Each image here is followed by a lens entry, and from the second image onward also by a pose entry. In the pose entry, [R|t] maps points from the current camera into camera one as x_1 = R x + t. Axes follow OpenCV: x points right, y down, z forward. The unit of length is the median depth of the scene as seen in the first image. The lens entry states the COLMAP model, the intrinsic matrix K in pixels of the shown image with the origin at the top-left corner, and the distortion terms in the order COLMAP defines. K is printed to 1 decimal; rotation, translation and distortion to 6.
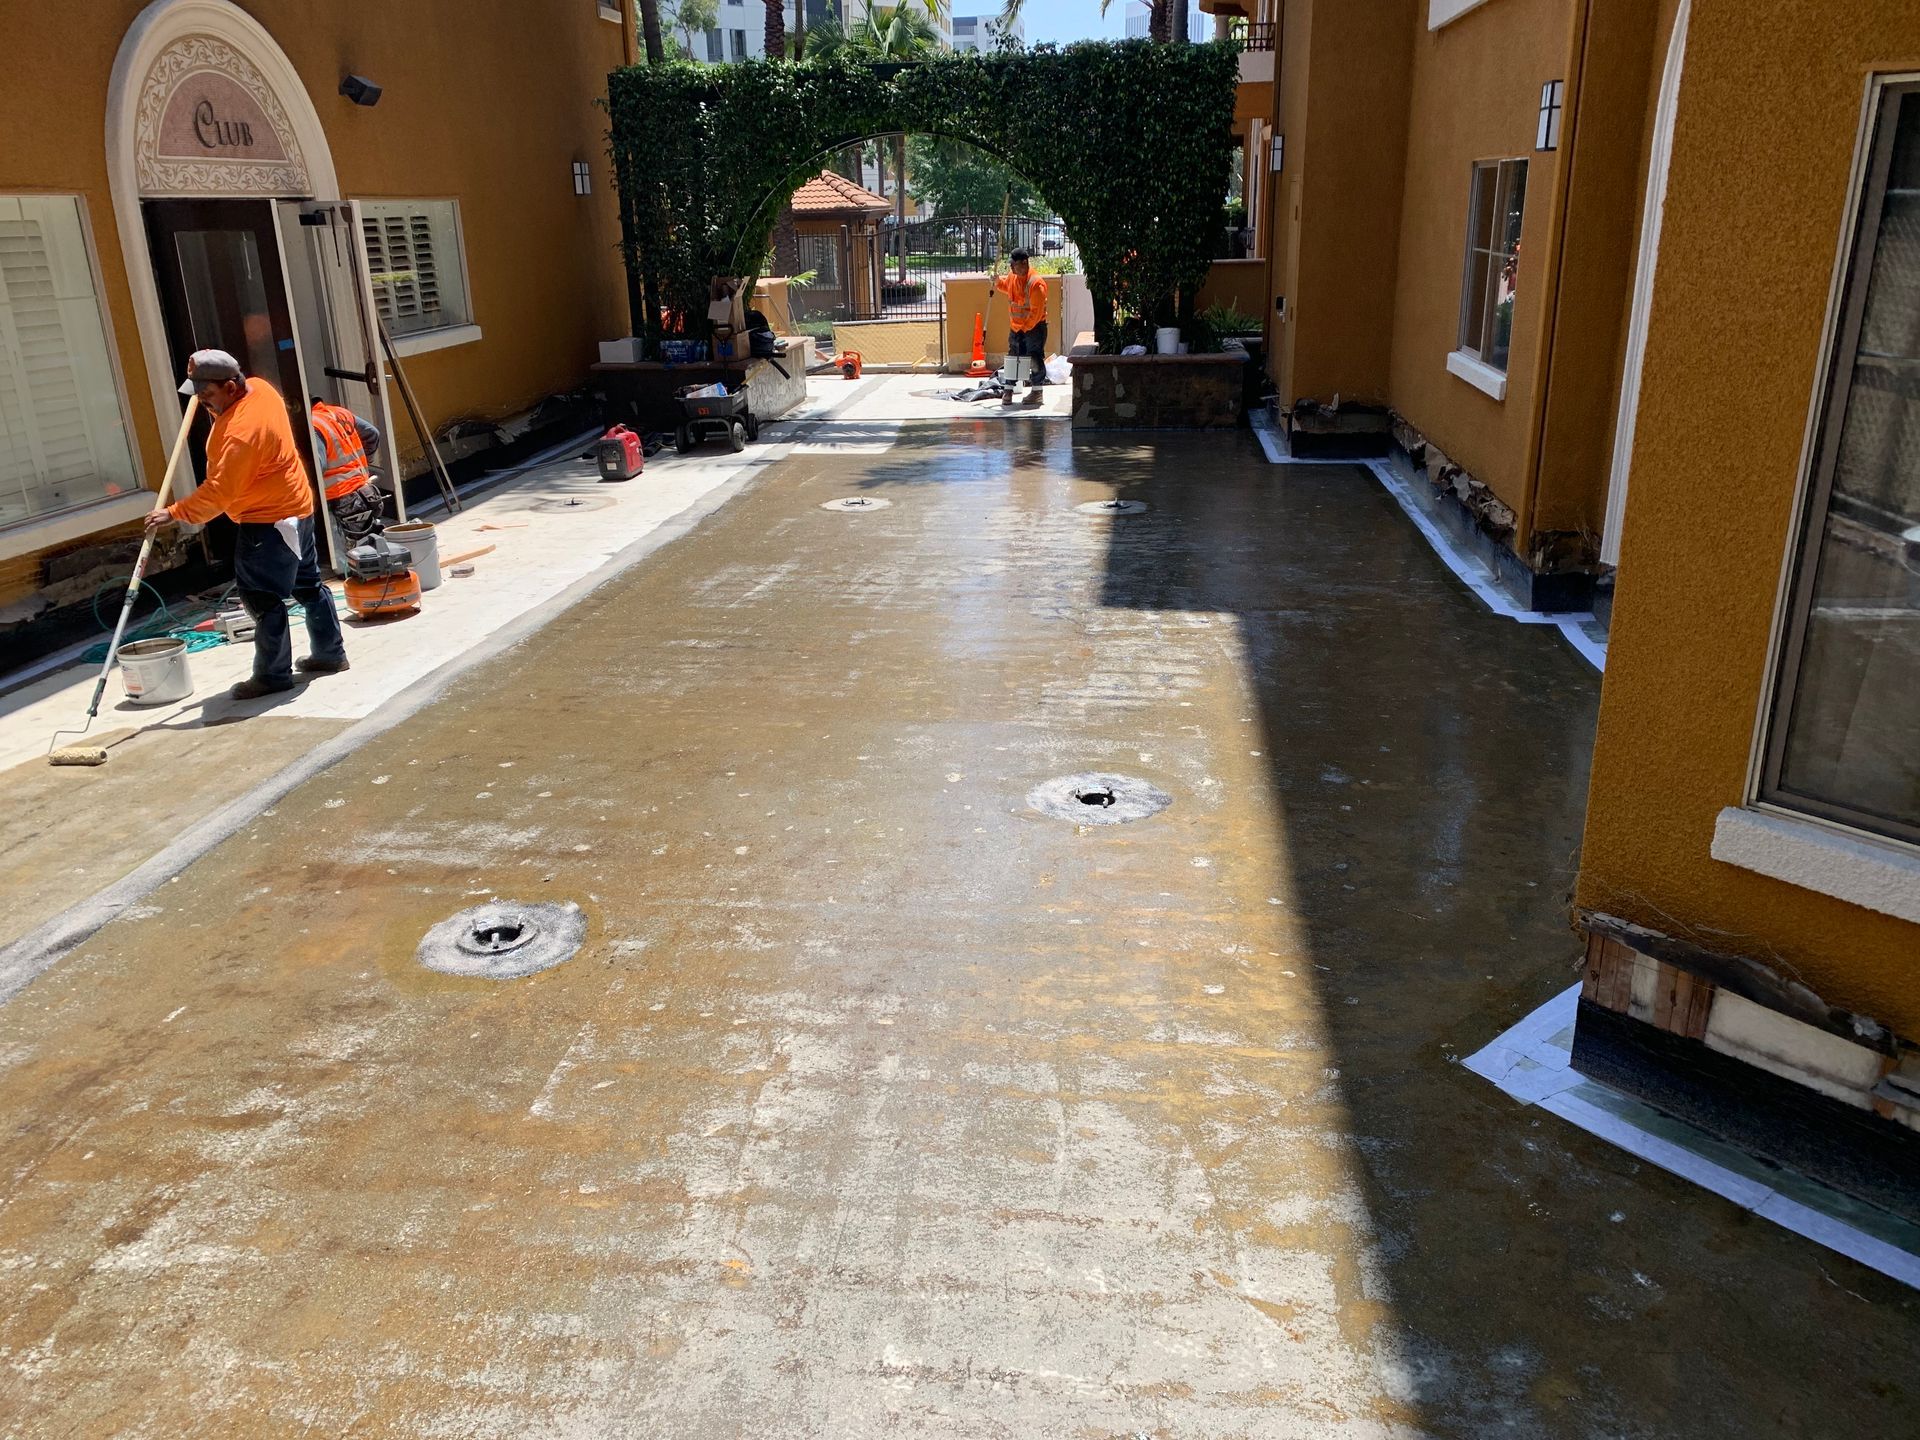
lens RADIAL K [[1462.9, 0, 960.0], [0, 1462.9, 720.0], [0, 0, 1]] dist [0.002234, -0.004257]
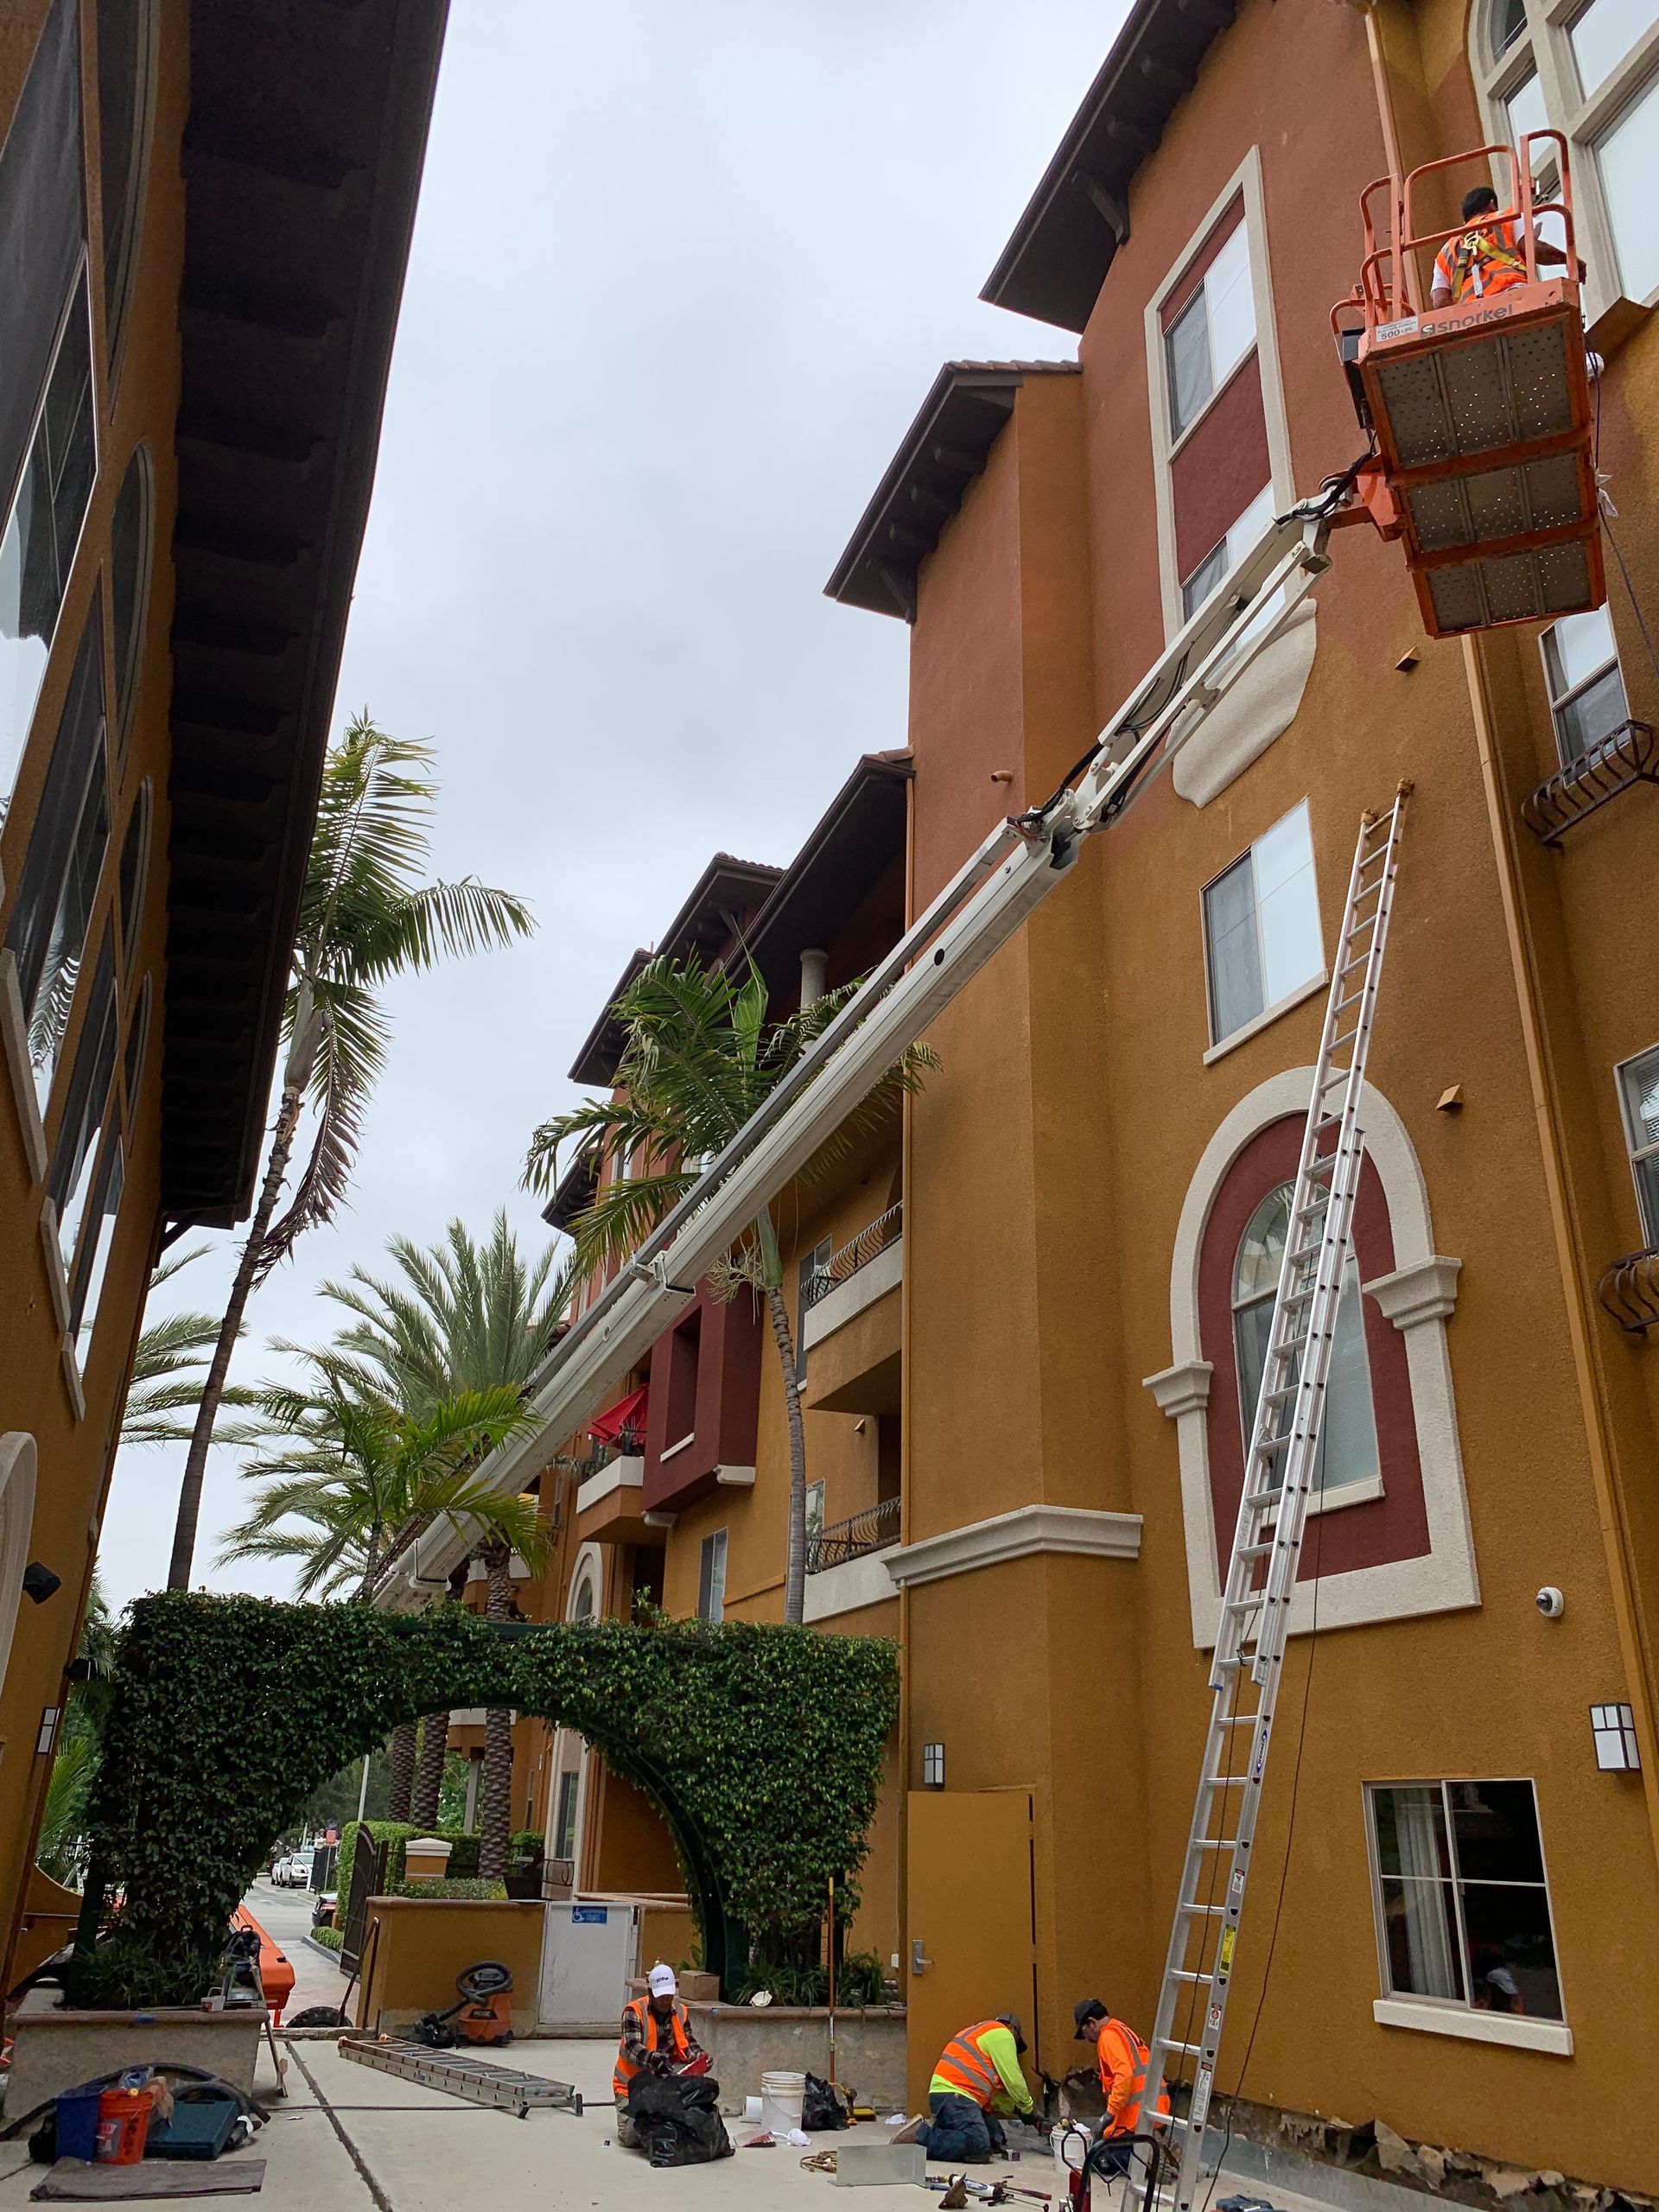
lens RADIAL K [[1685.3, 0, 829.5], [0, 1685.3, 1106.0], [0, 0, 1]] dist [0.002234, -0.004257]
pose [[0.892344, 0.224036, 0.391829, -0.339945], [0.102537, 0.744796, -0.659367, -0.013869], [-0.439554, 0.628560, 0.641642, 0.116774]]
